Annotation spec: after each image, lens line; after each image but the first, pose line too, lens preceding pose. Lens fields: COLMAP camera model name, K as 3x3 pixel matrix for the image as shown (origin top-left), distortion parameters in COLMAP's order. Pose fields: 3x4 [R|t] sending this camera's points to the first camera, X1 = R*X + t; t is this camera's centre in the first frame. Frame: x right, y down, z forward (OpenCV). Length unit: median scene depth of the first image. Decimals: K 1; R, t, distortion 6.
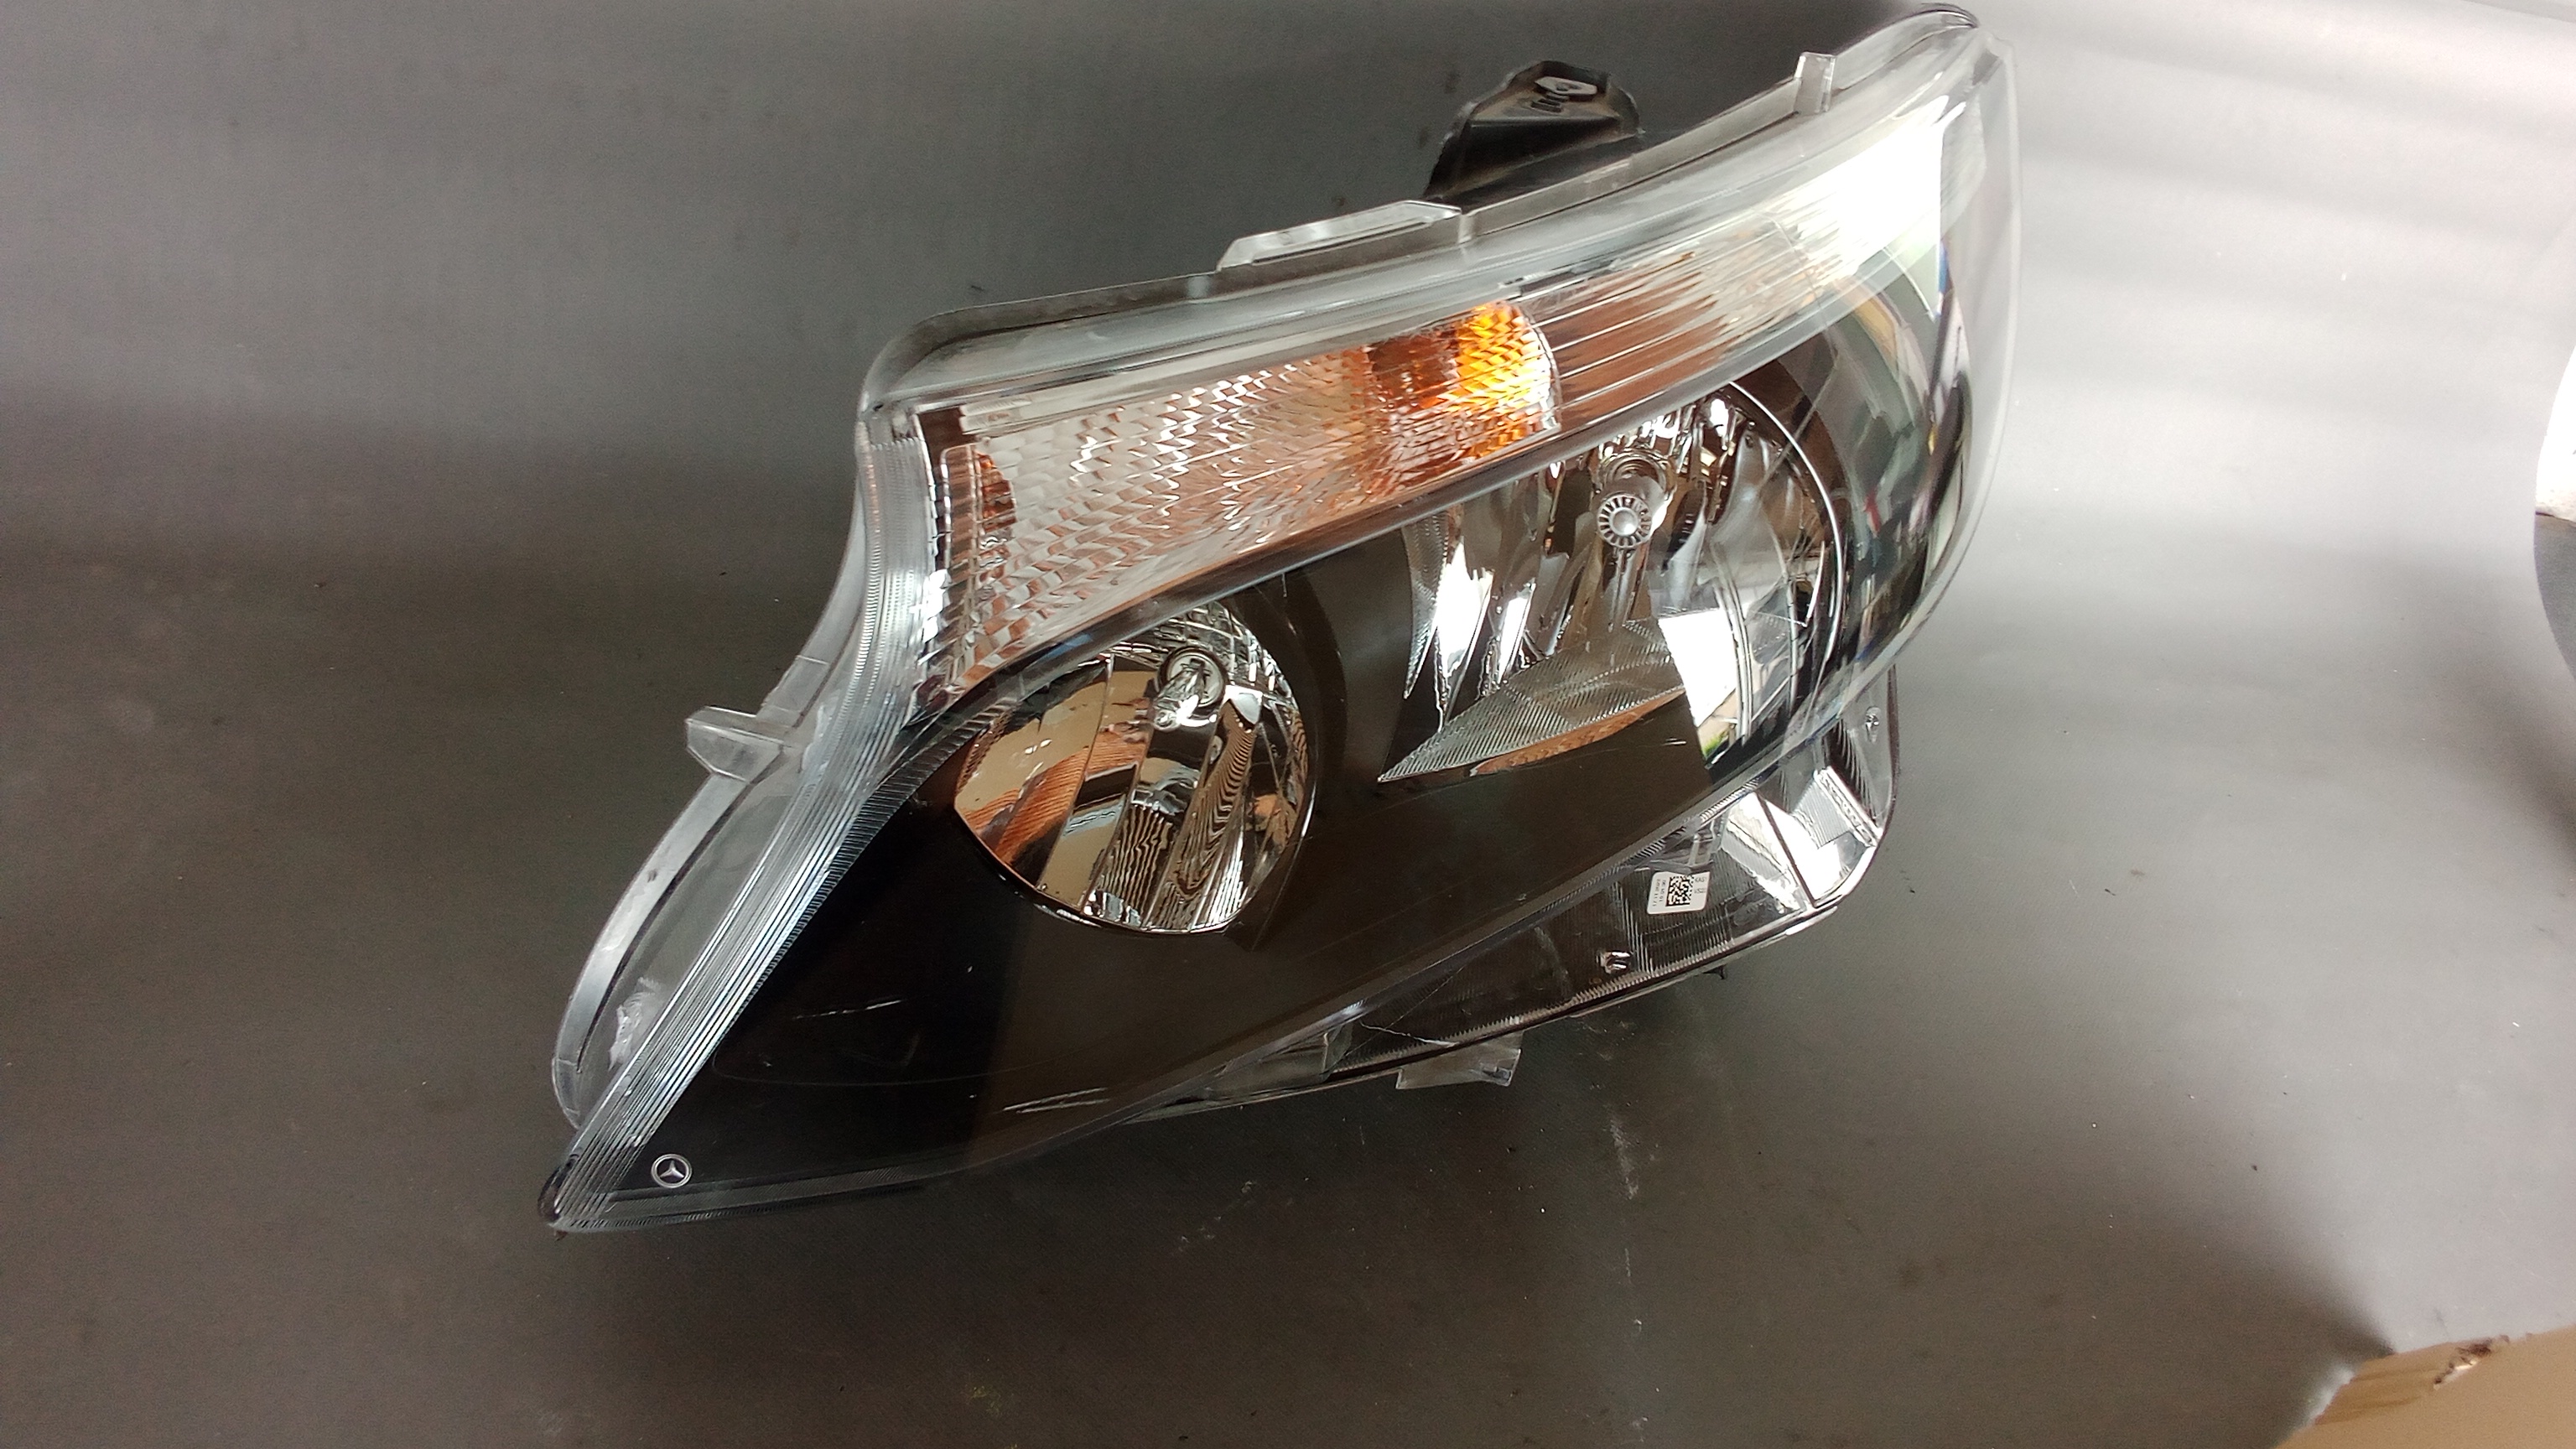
lens RADIAL K [[2024.2, 0, 1281.0], [0, 2024.2, 733.6], [0, 0, 1]] dist [-0.000577, -0.003932]
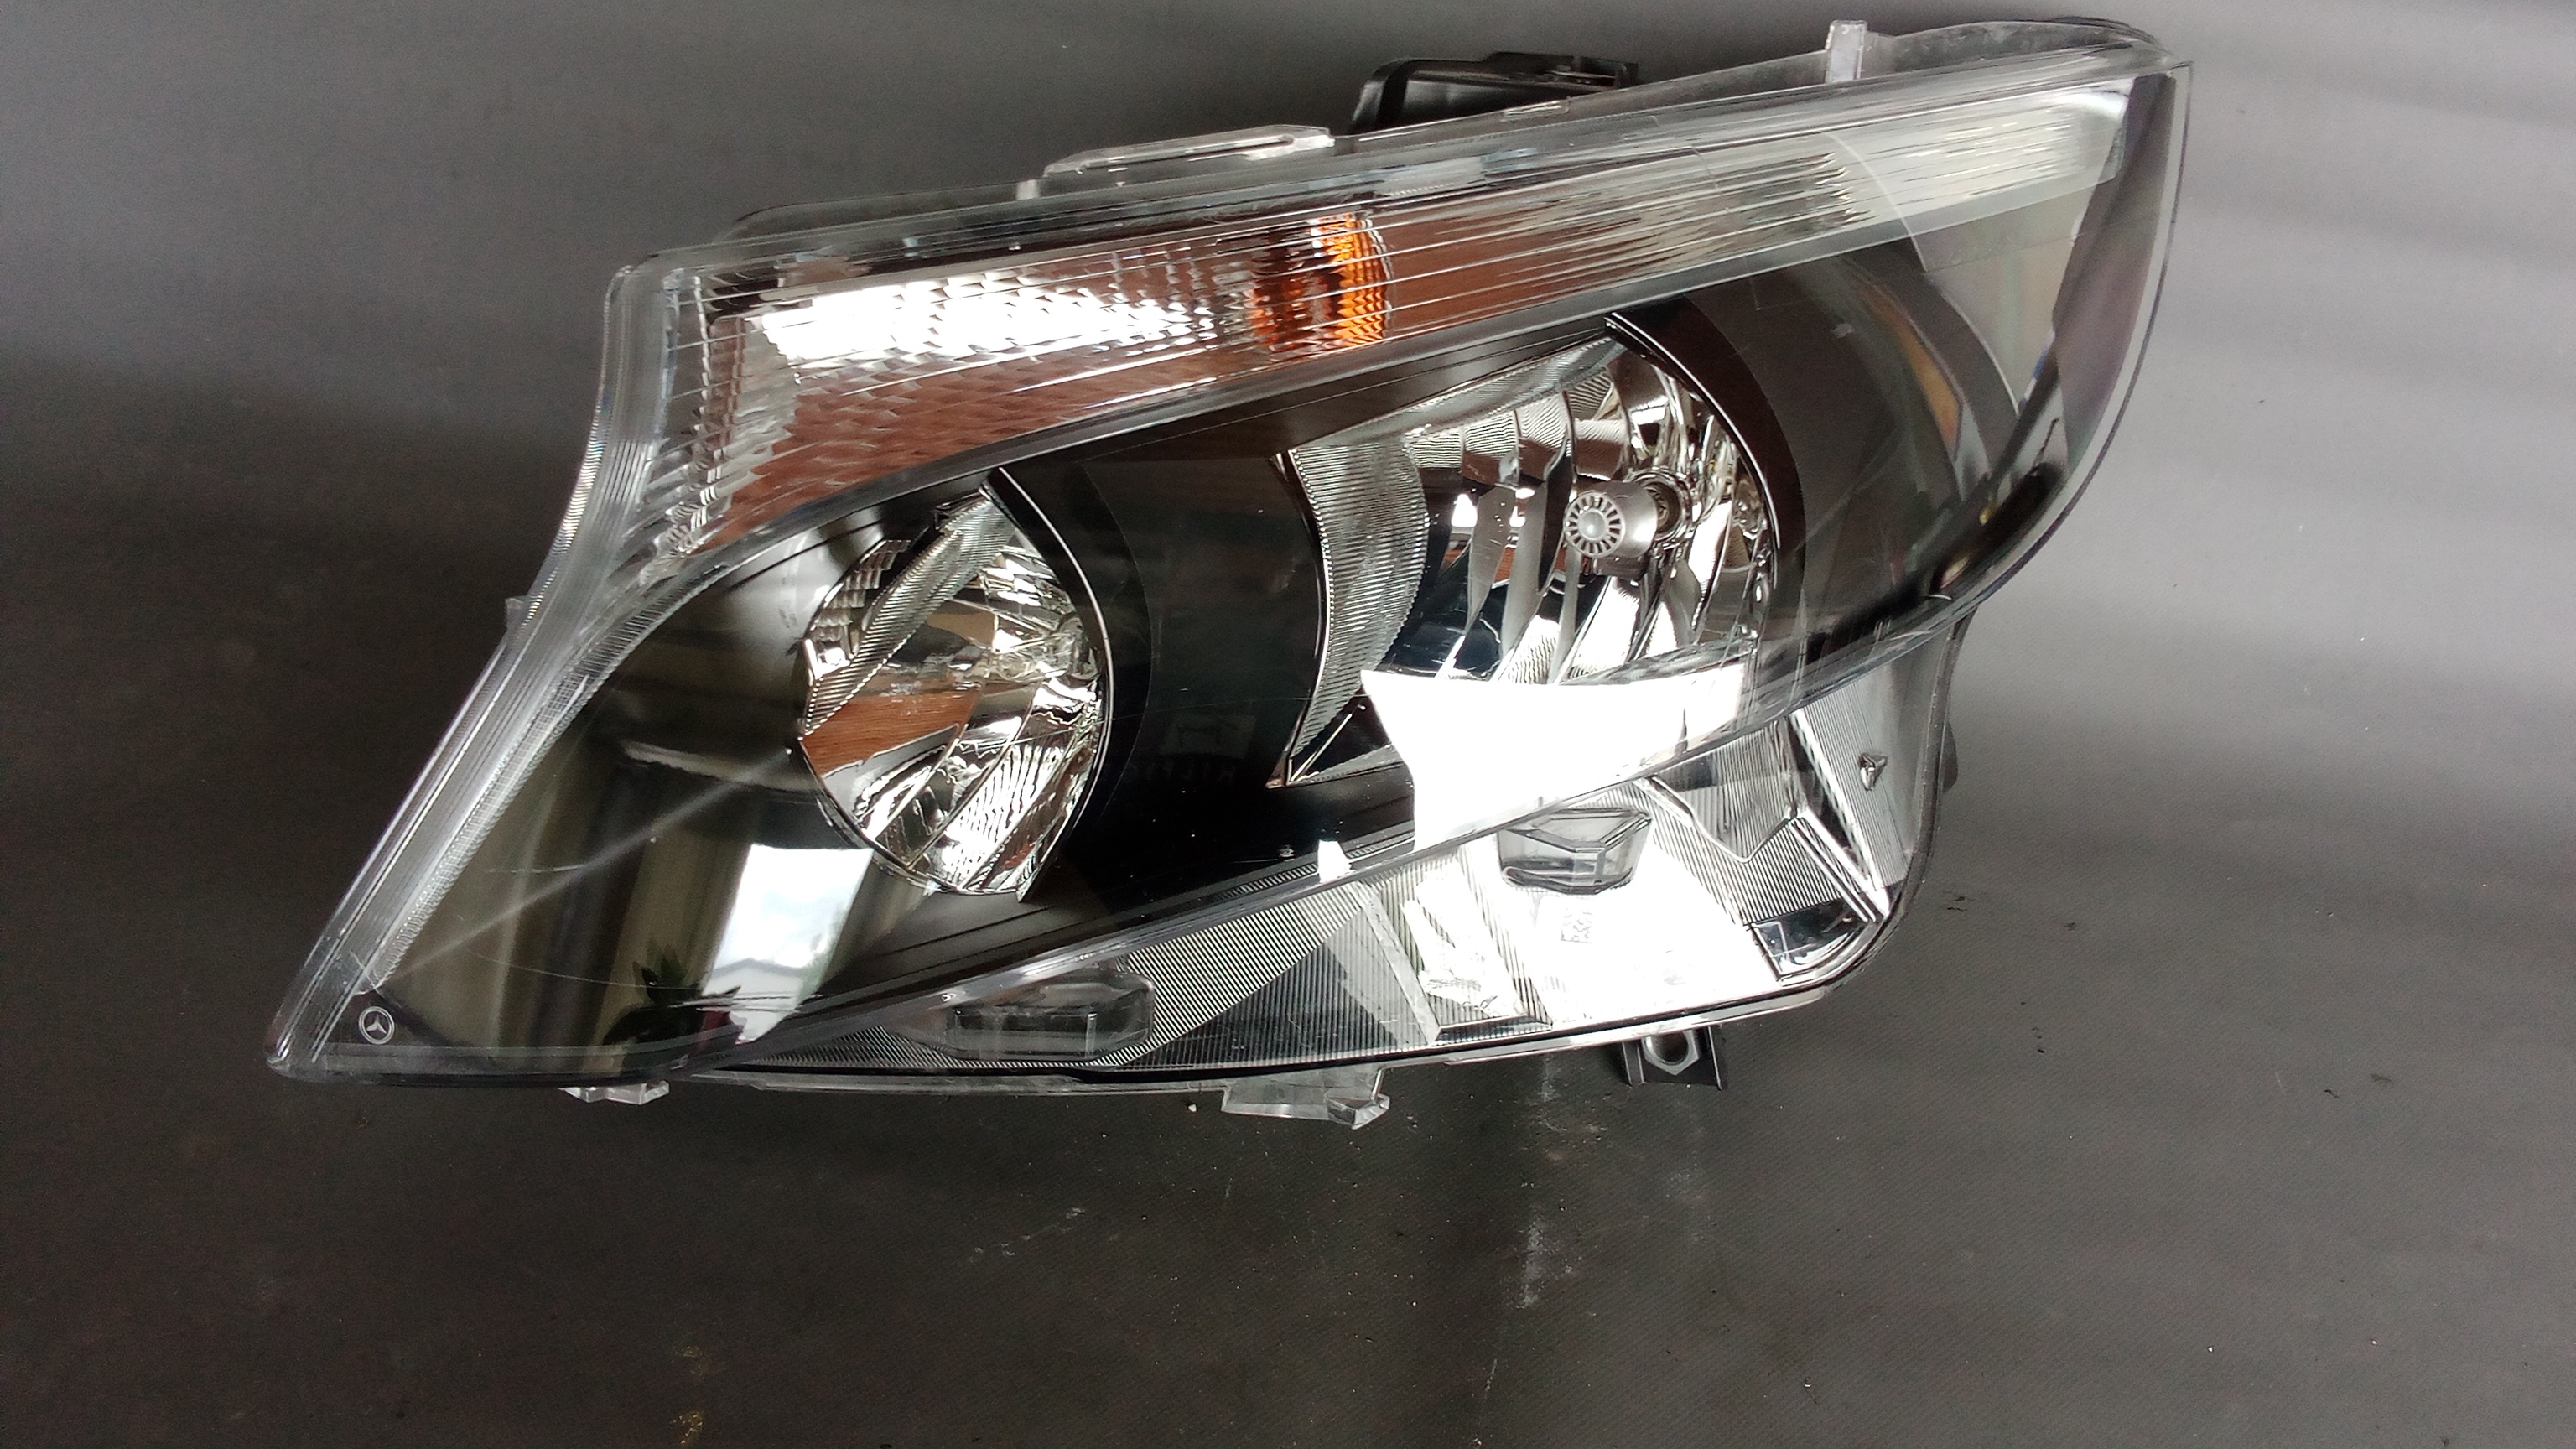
lens RADIAL K [[2024.2, 0, 1281.0], [0, 2024.2, 733.6], [0, 0, 1]] dist [-0.000577, -0.003932]
pose [[0.945443, 0.064046, -0.319430, 0.354999], [-0.119222, 0.980491, -0.156281, 0.150503], [0.303189, 0.185838, 0.934634, 0.156869]]
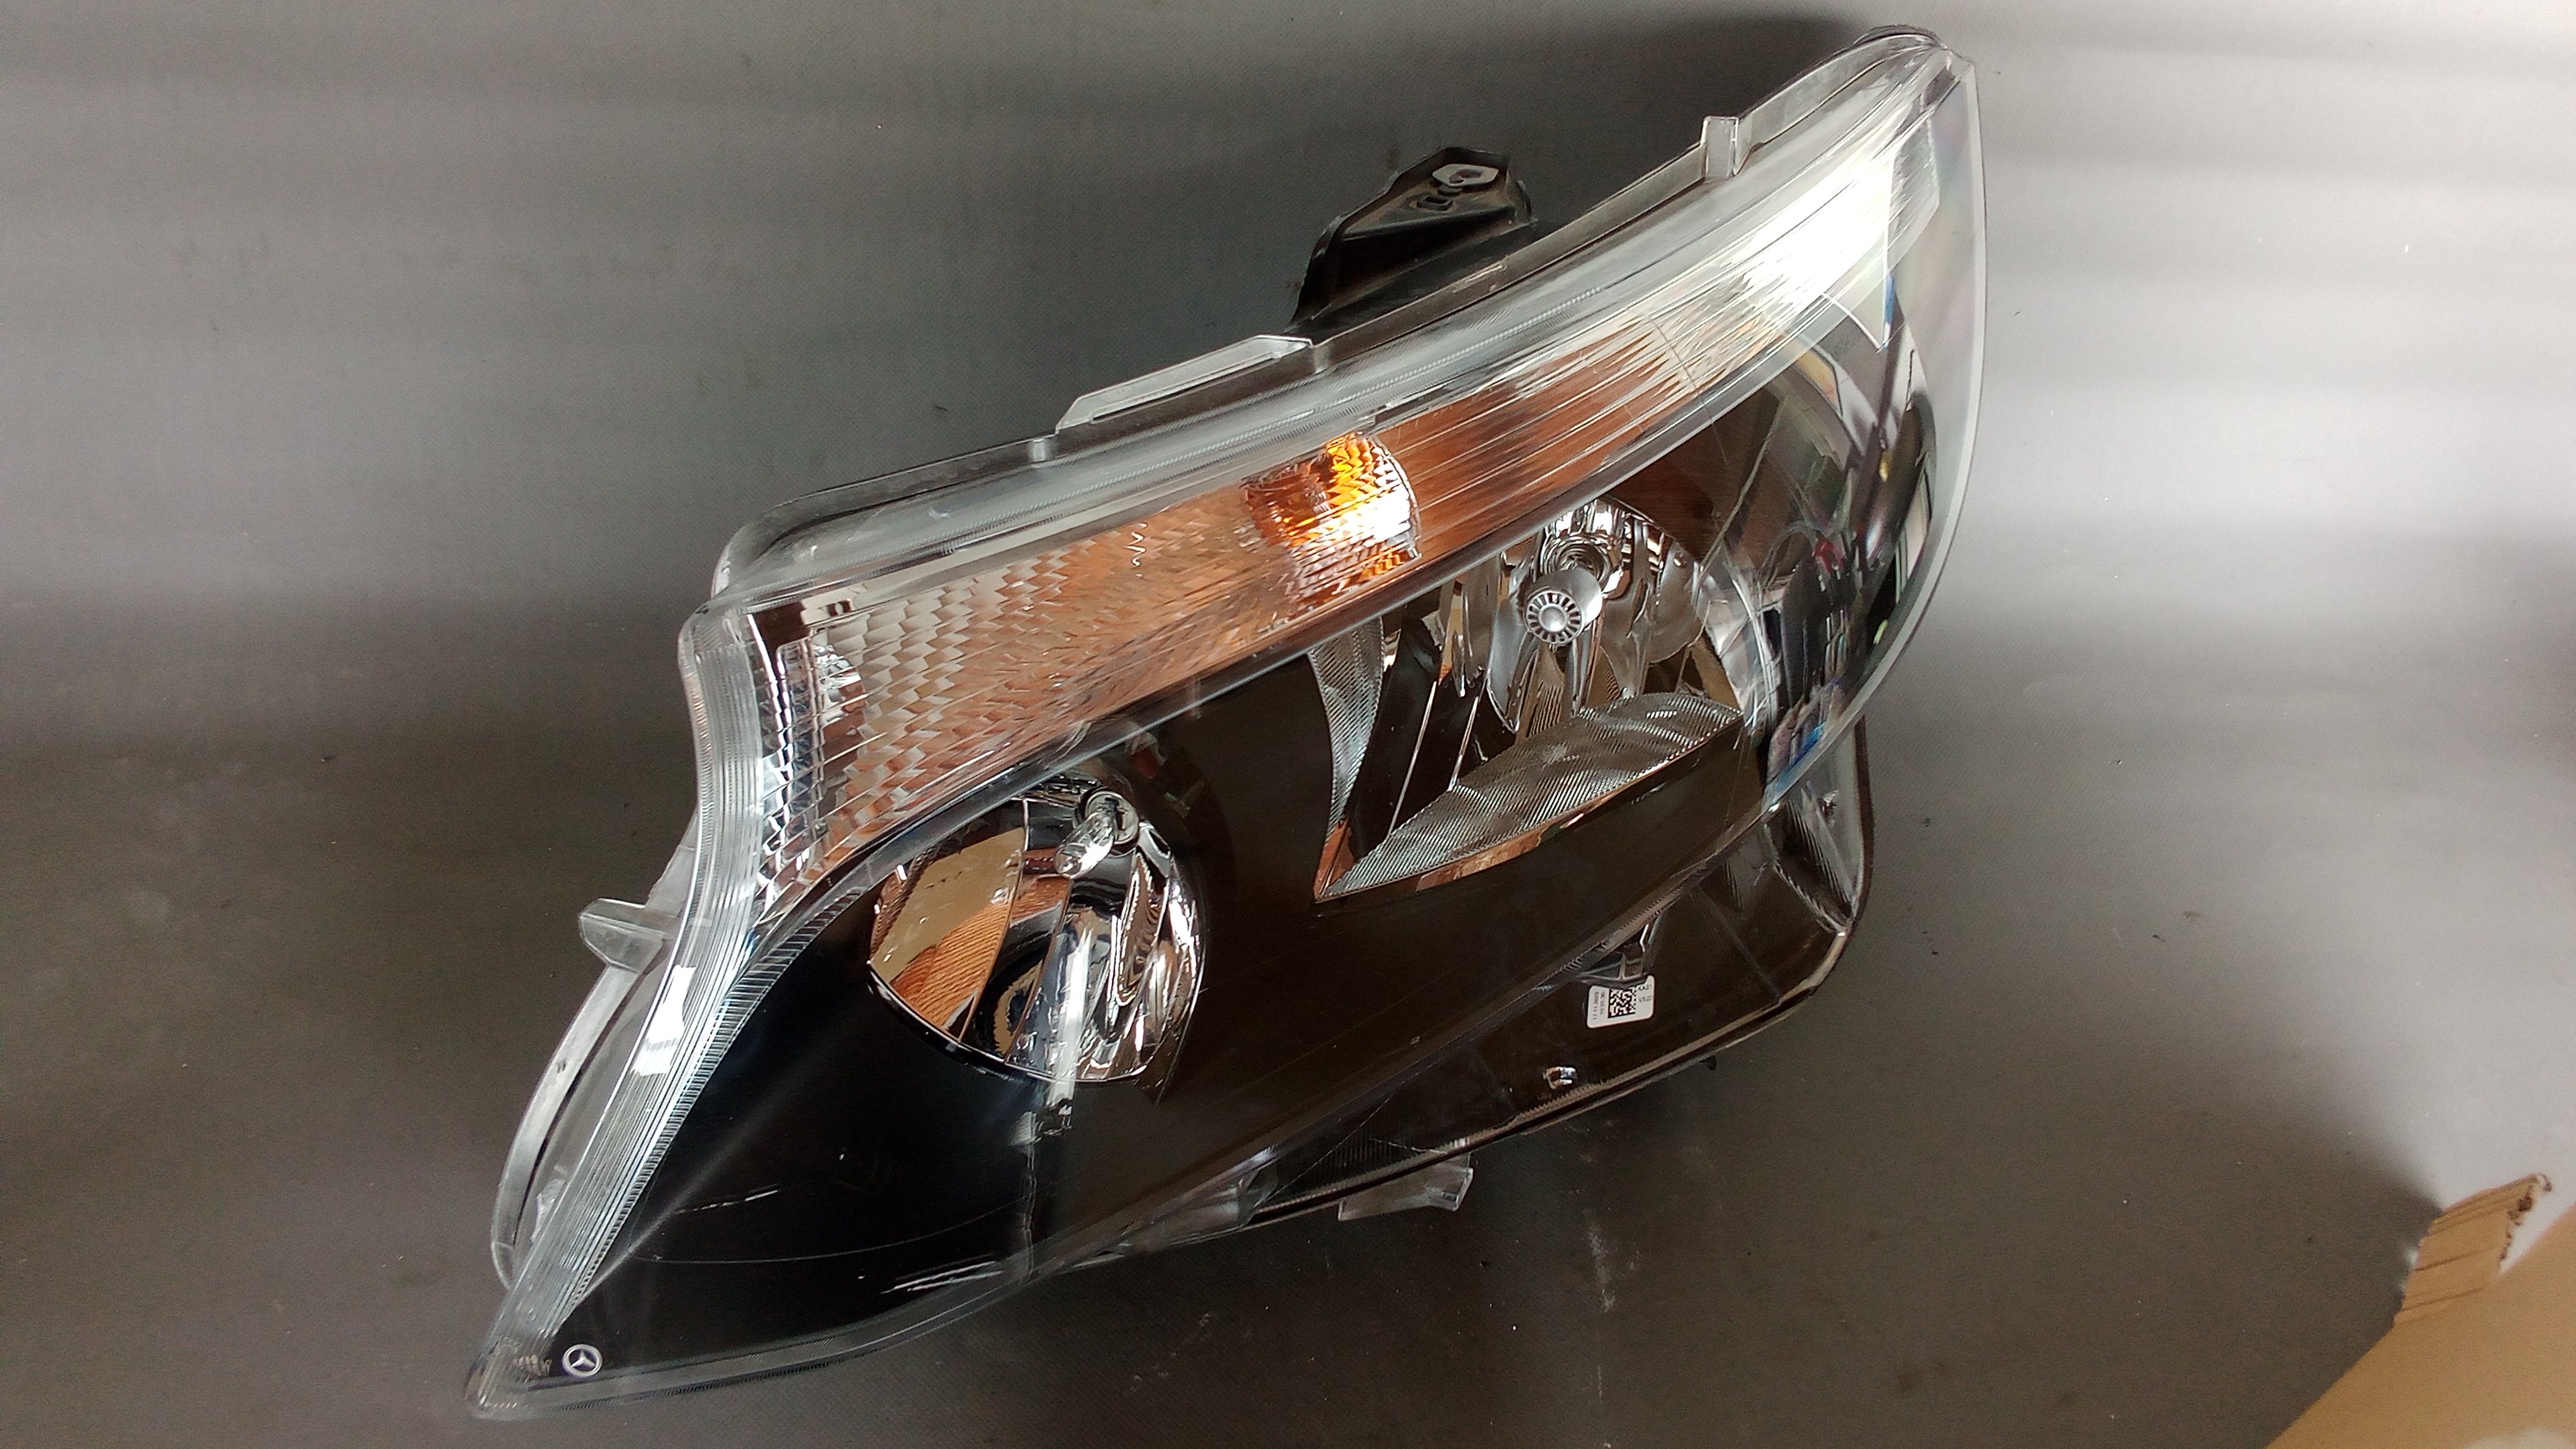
lens RADIAL K [[2026.3, 0, 1288.0], [0, 2026.3, 724.5], [0, 0, 1]] dist [-0.000761, -0.006120]
pose [[0.990612, -0.067608, -0.118818, 0.168038], [0.069189, 0.997561, 0.009229, -0.077274], [0.117904, -0.017363, 0.992873, 0.019772]]
